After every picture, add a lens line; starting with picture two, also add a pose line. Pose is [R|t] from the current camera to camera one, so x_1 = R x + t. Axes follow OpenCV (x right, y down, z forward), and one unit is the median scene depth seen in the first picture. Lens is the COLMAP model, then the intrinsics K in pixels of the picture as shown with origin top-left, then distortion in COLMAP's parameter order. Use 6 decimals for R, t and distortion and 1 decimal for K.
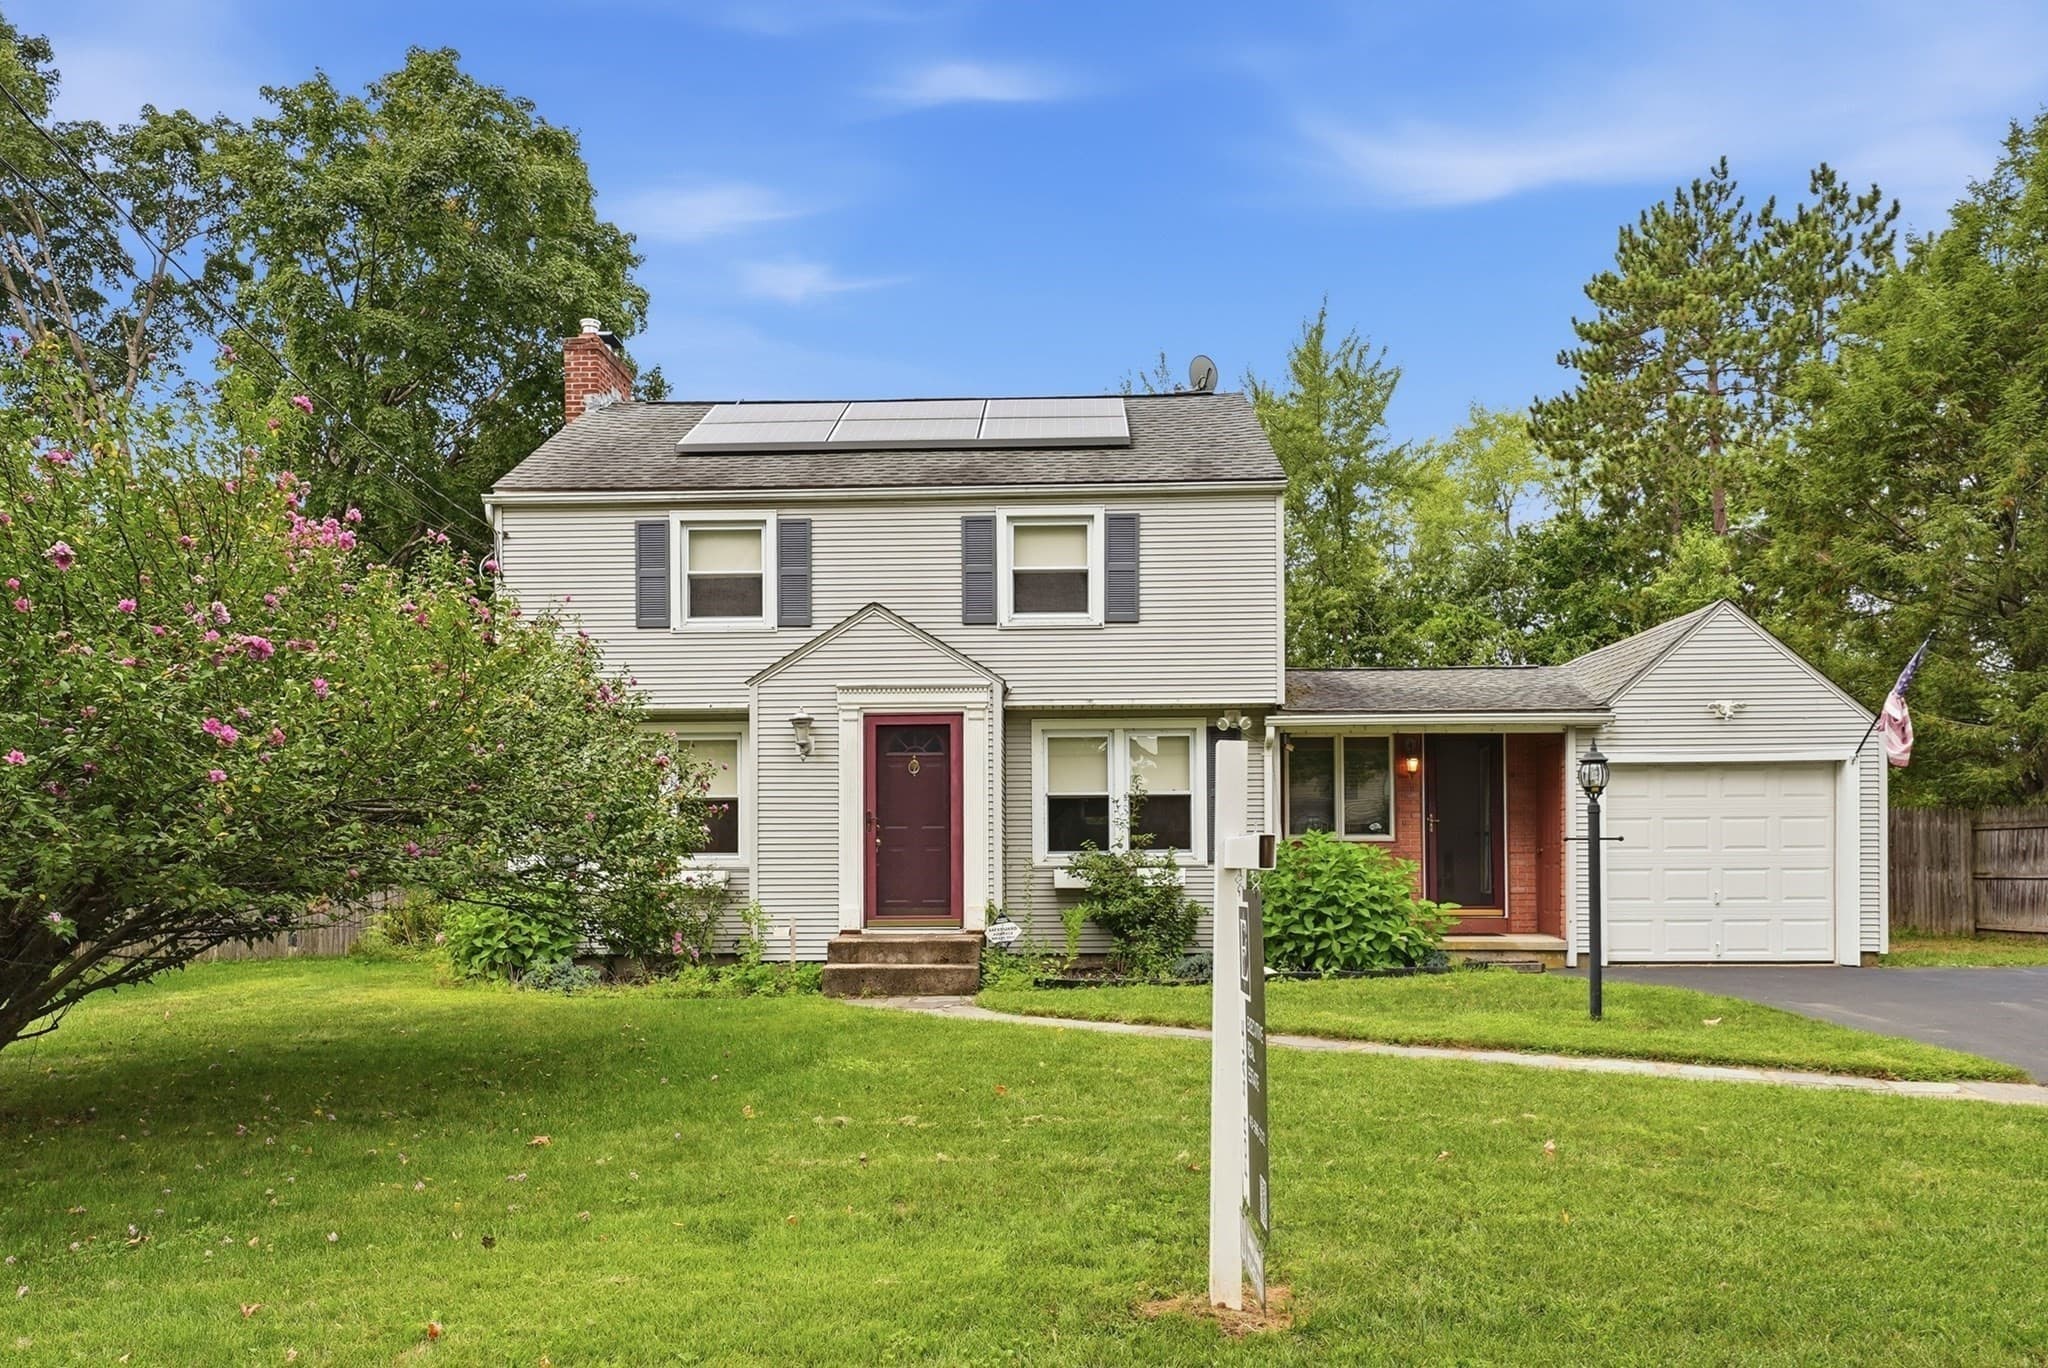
lens RADIAL K [[1432.2, 0, 1024.2], [0, 1432.2, 832.0], [0, 0, 1]] dist [0.026719, -0.009738]
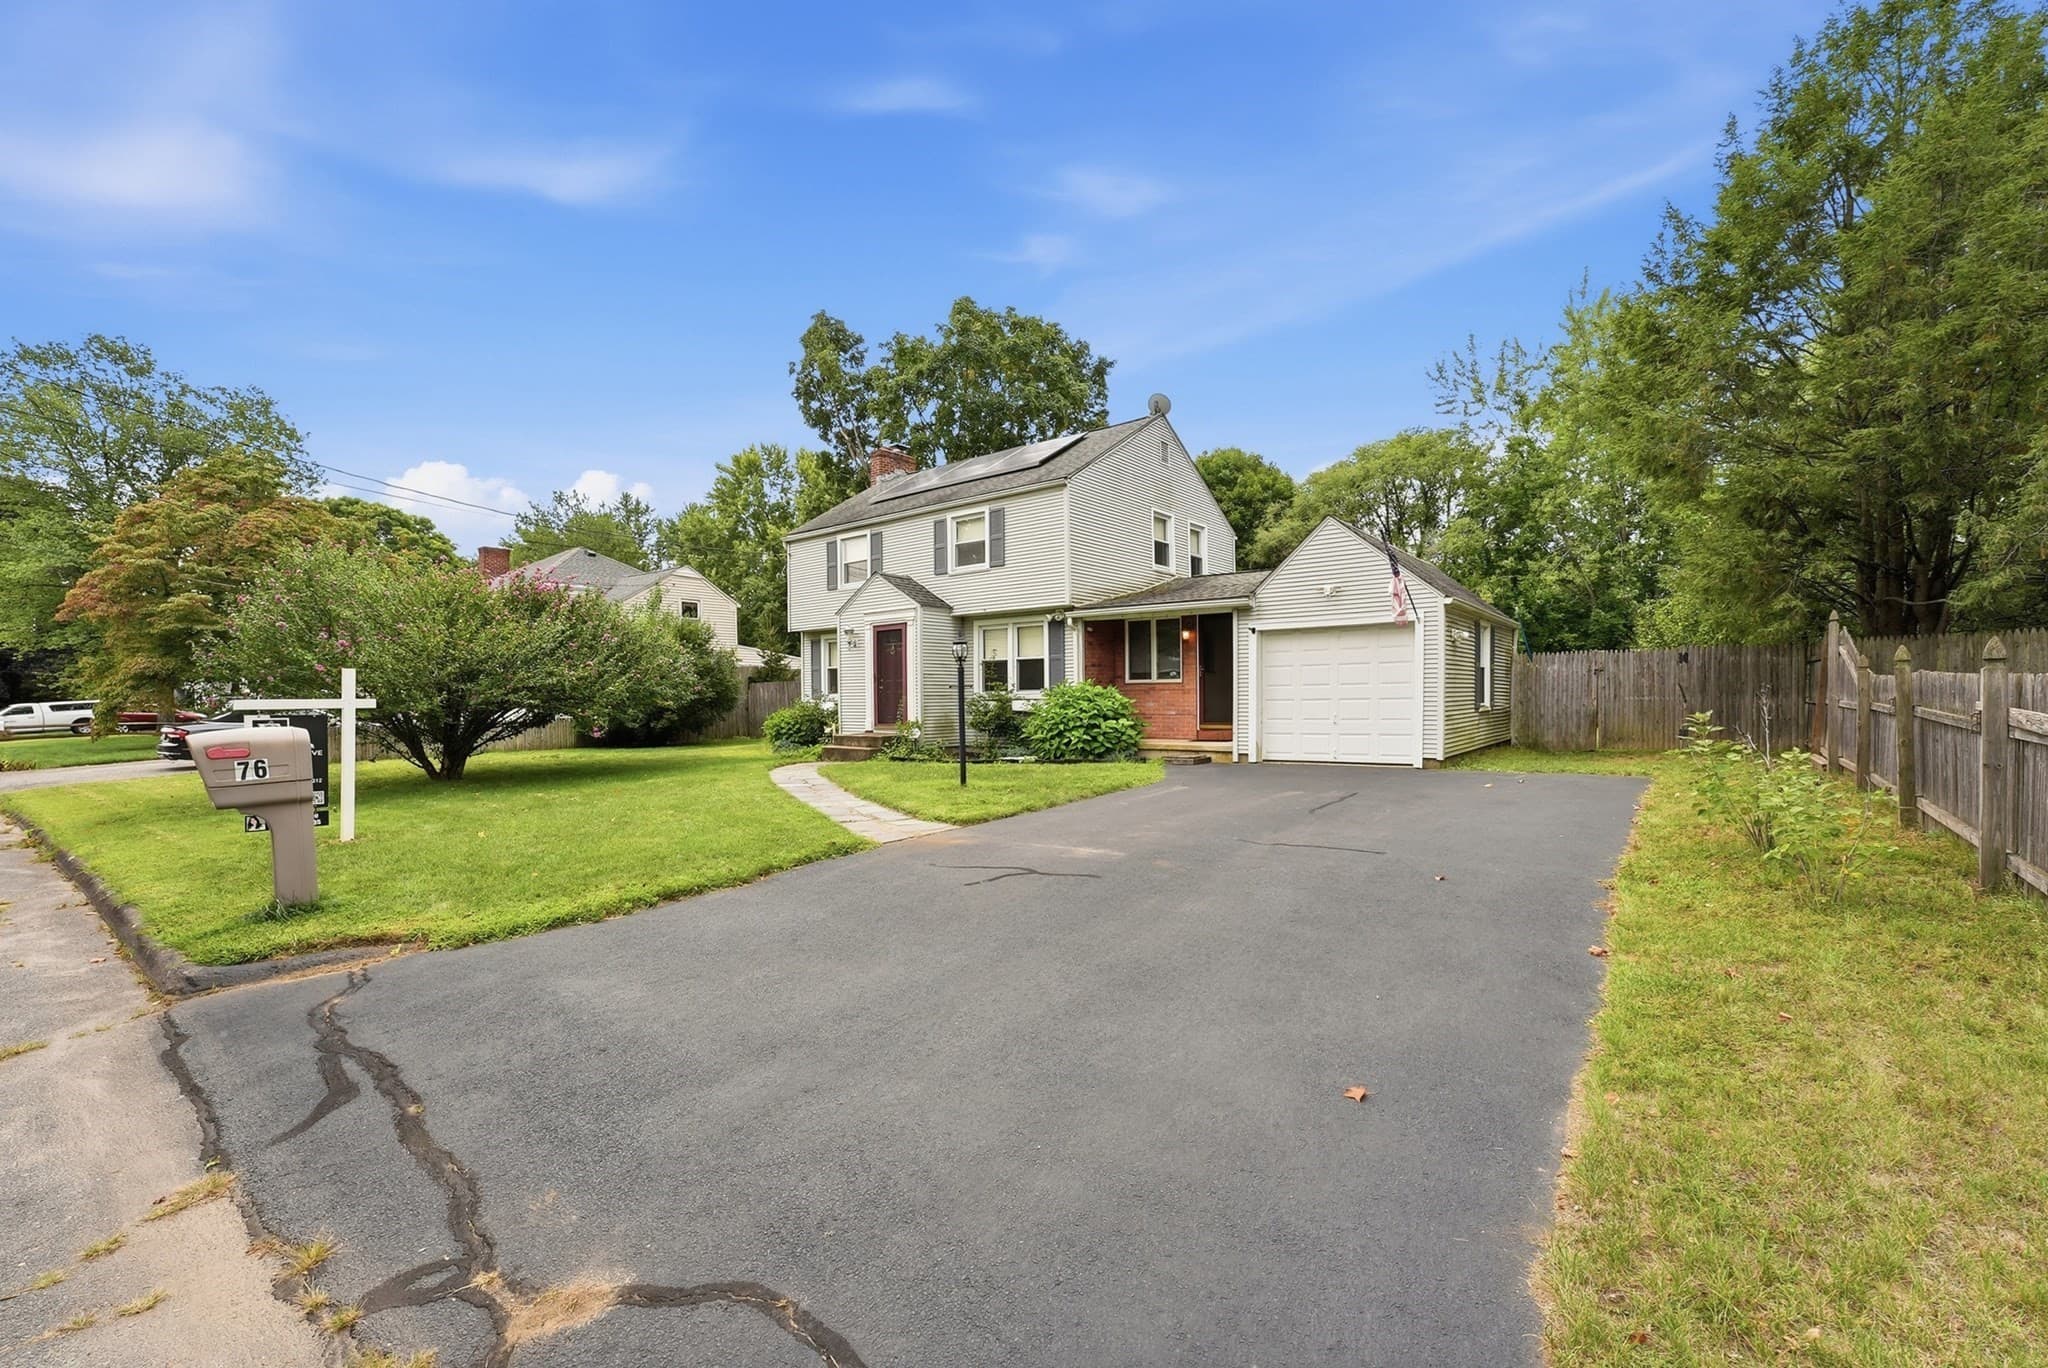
lens RADIAL K [[866.8, 0, 1032.2], [0, 866.8, 683.3], [0, 0, 1]] dist [-0.010147, 0.000199]
pose [[0.811591, -0.013275, -0.584076, 0.753786], [0.021758, 0.999735, 0.007511, -0.003805], [0.583821, -0.018804, 0.811664, 0.113921]]
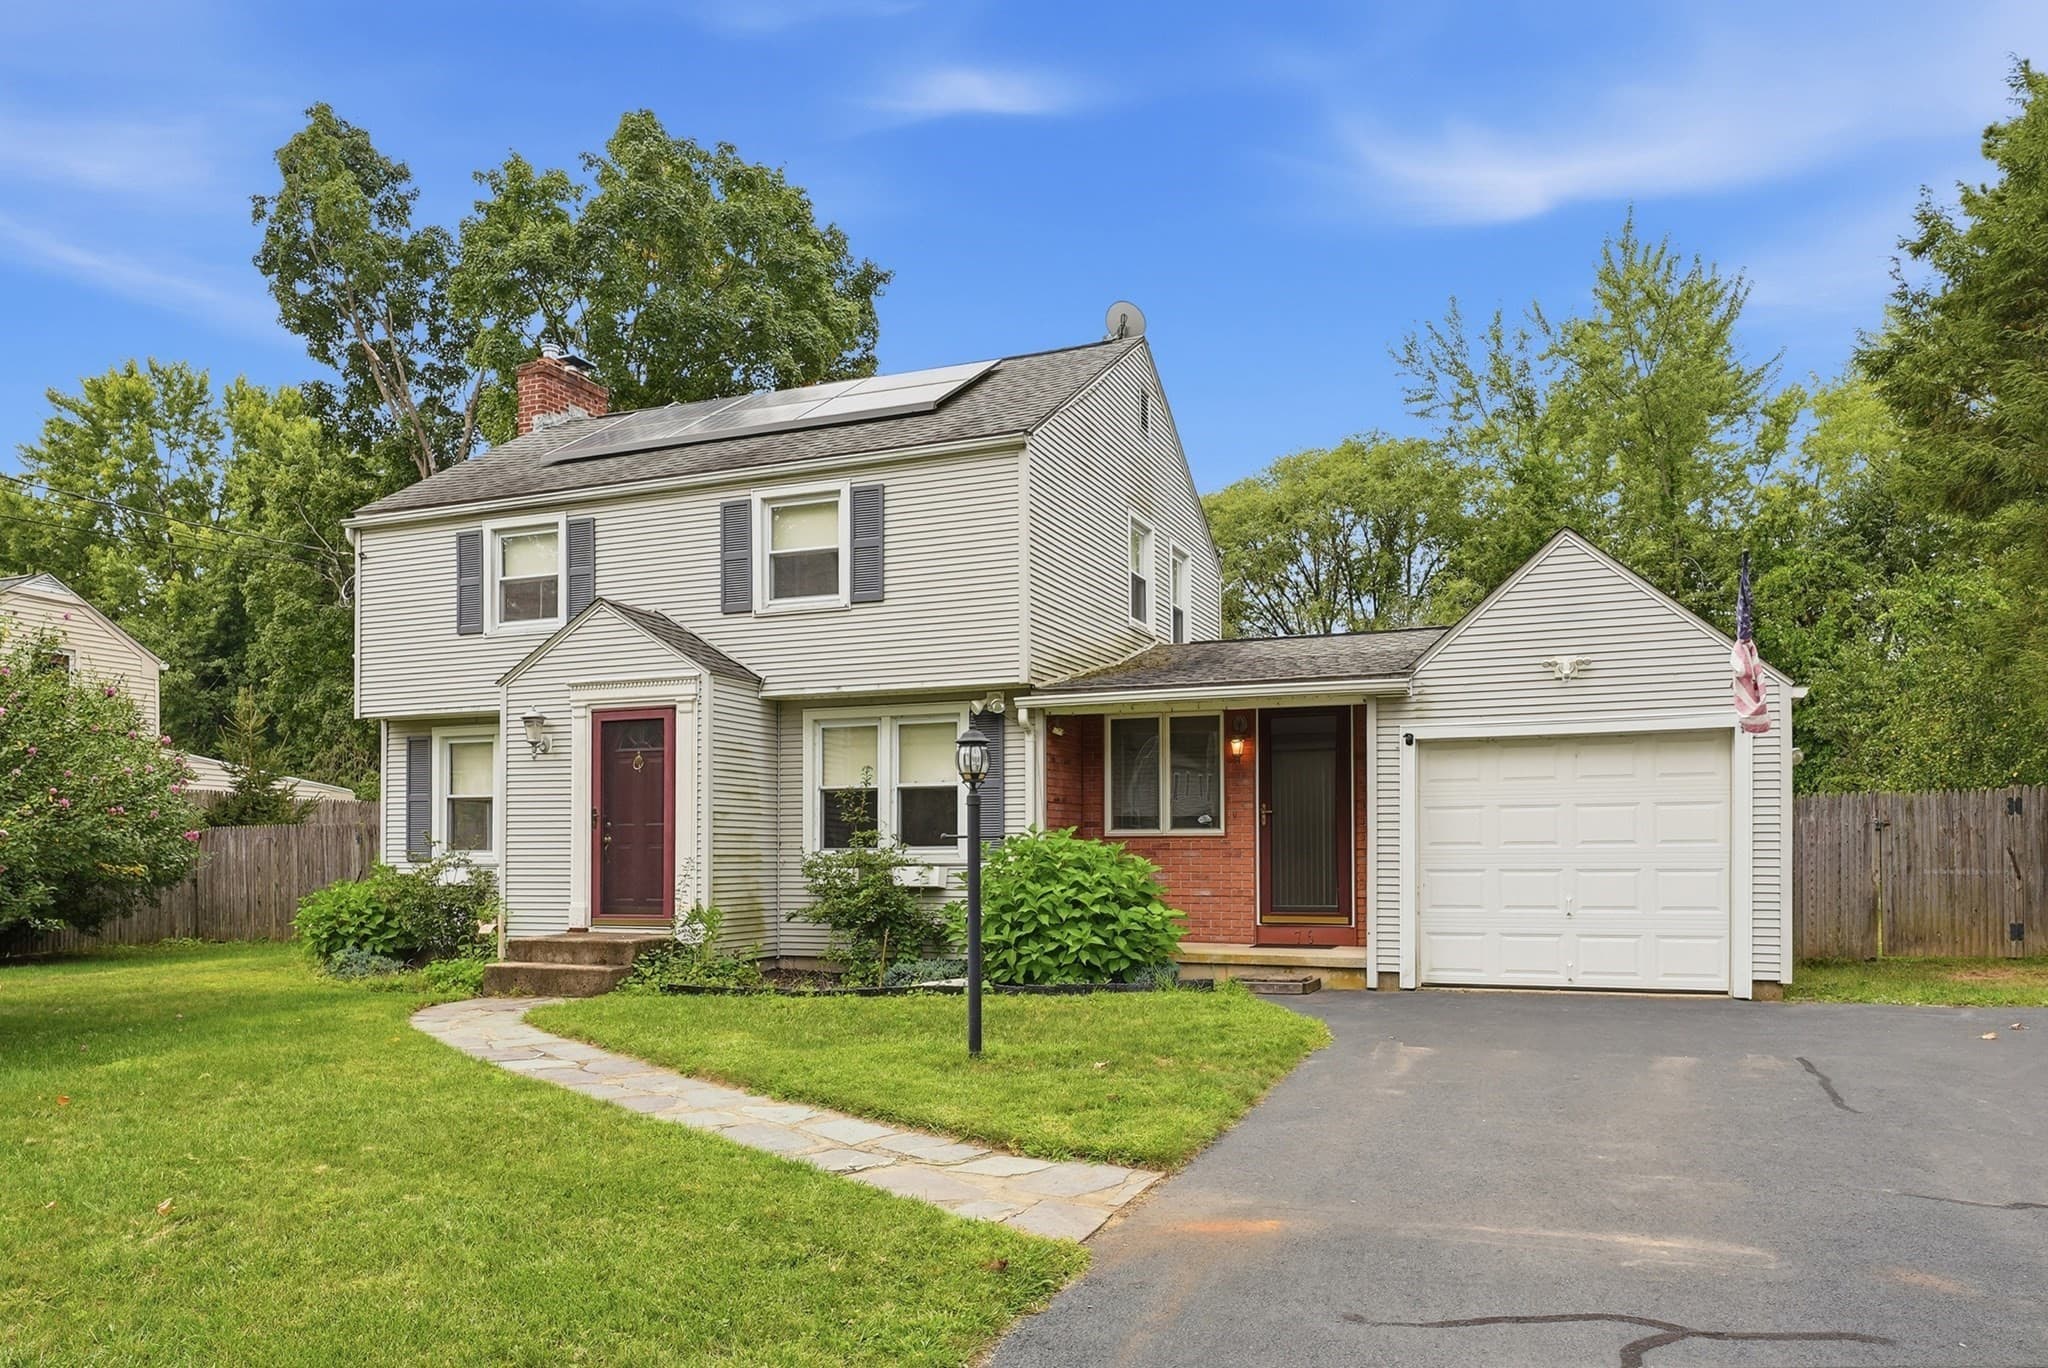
lens RADIAL K [[1432.2, 0, 1008.8], [0, 1432.2, 812.9], [0, 0, 1]] dist [0.026719, -0.009738]
pose [[0.938130, -0.009512, -0.346154, 0.473007], [0.007035, 0.999940, -0.008413, -0.000957], [0.346213, 0.005458, 0.938140, 0.158906]]
